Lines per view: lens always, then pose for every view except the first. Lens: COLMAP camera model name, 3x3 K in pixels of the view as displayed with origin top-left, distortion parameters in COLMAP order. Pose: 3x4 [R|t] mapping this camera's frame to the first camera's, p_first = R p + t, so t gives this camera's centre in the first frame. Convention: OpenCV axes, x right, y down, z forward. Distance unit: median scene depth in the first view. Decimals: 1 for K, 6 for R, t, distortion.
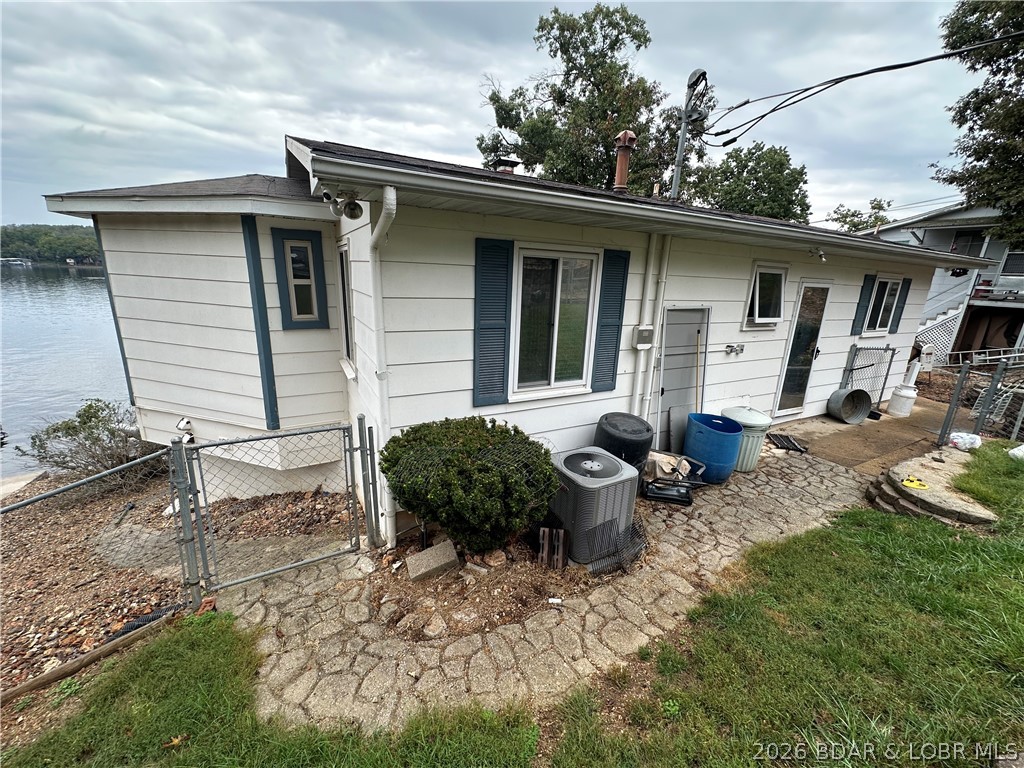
lens RADIAL K [[402.0, 0, 512.0], [0, 402.0, 378.4], [0, 0, 1]] dist [0.000190, 0.000855]
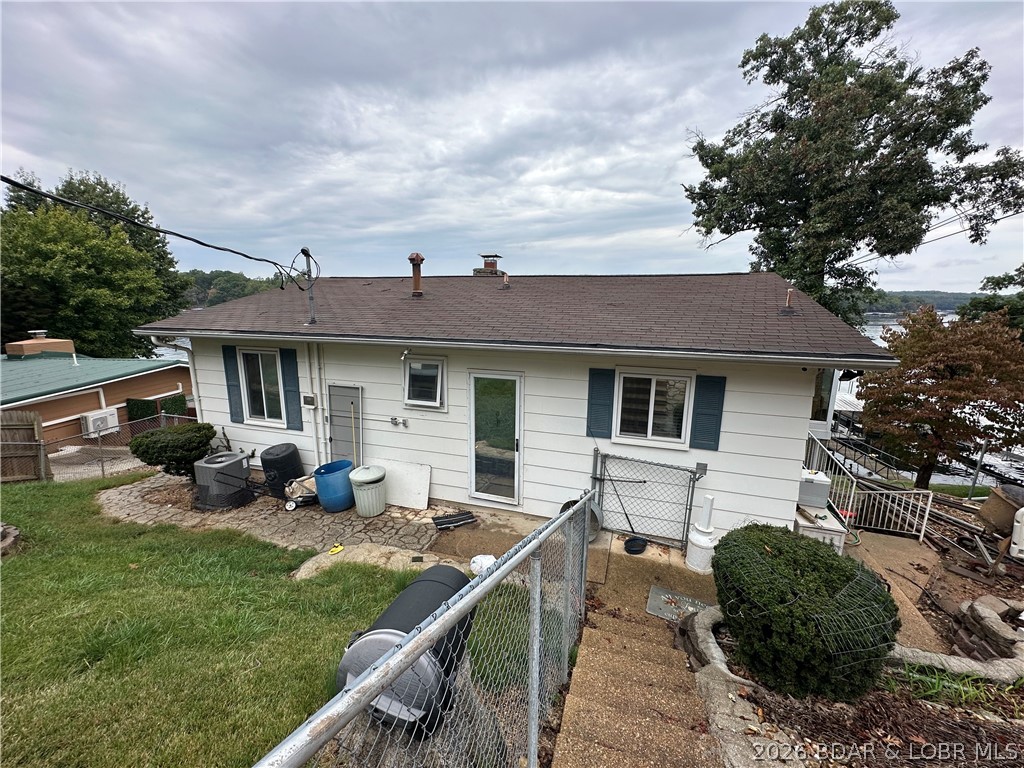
lens RADIAL K [[402.0, 0, 511.8], [0, 402.0, 379.5], [0, 0, 1]] dist [0.000190, 0.000855]
pose [[0.707869, 0.093974, -0.700065, 1.895420], [-0.158820, 0.986907, -0.028112, -0.254315], [0.688257, 0.131084, 0.713526, 0.381498]]
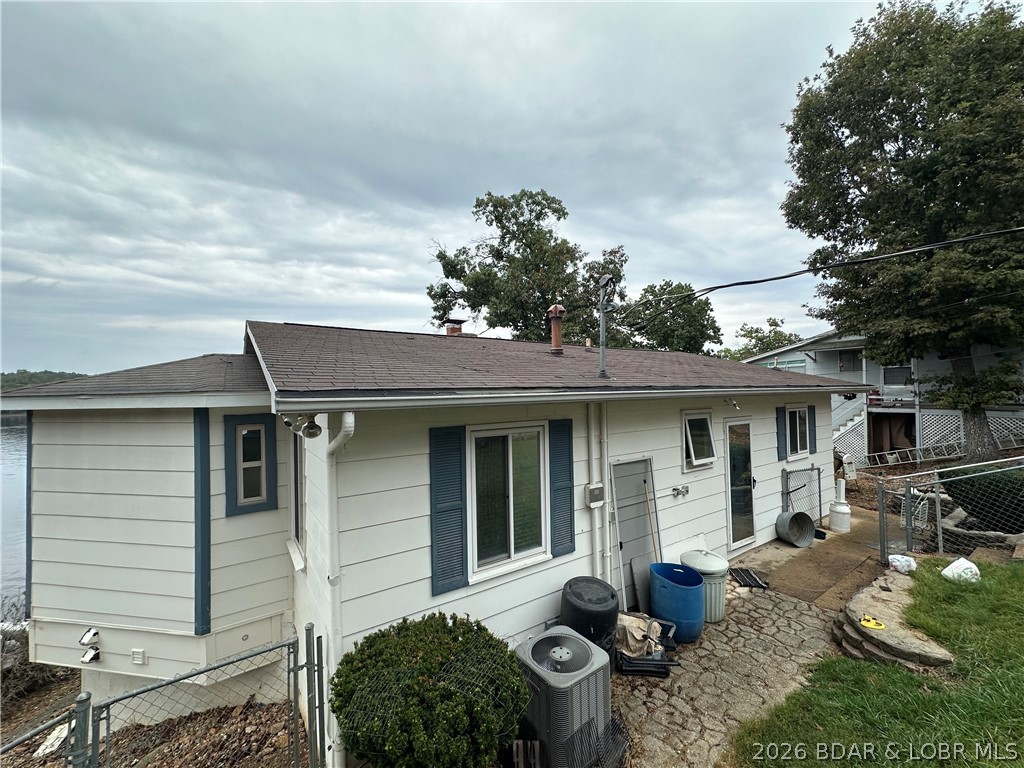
lens RADIAL K [[402.0, 0, 509.4], [0, 402.0, 385.4], [0, 0, 1]] dist [0.000190, 0.000855]
pose [[0.992053, -0.058574, 0.111359, 0.006197], [0.086510, 0.960187, -0.265626, -0.111988], [-0.091366, 0.273148, 0.957623, -0.055358]]
